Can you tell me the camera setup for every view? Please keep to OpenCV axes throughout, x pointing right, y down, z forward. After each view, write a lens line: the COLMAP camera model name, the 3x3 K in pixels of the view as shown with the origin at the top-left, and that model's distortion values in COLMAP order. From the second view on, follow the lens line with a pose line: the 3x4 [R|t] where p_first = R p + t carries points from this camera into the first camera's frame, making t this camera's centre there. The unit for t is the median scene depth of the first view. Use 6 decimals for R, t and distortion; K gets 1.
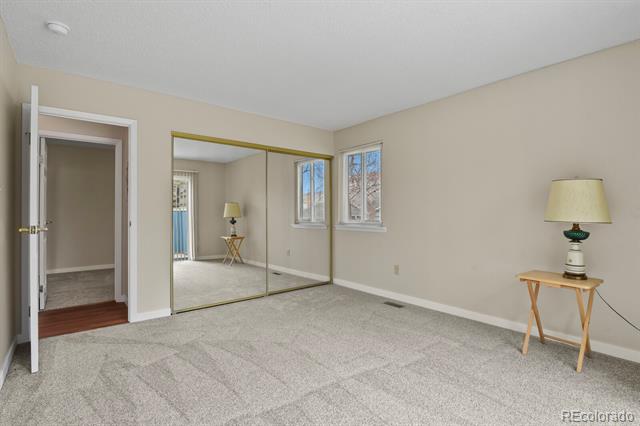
lens RADIAL K [[310.2, 0, 323.7], [0, 310.2, 211.6], [0, 0, 1]] dist [-0.004985, -0.007842]
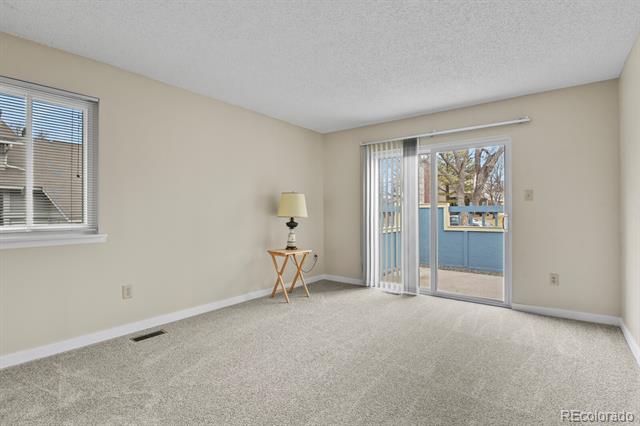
lens RADIAL K [[310.2, 0, 323.7], [0, 310.2, 211.6], [0, 0, 1]] dist [-0.004985, -0.007842]
pose [[-0.226206, 0.006497, 0.974058, -0.653894], [0.000172, 0.999978, -0.006630, 0.009693], [-0.974080, -0.001332, -0.226202, 0.846026]]
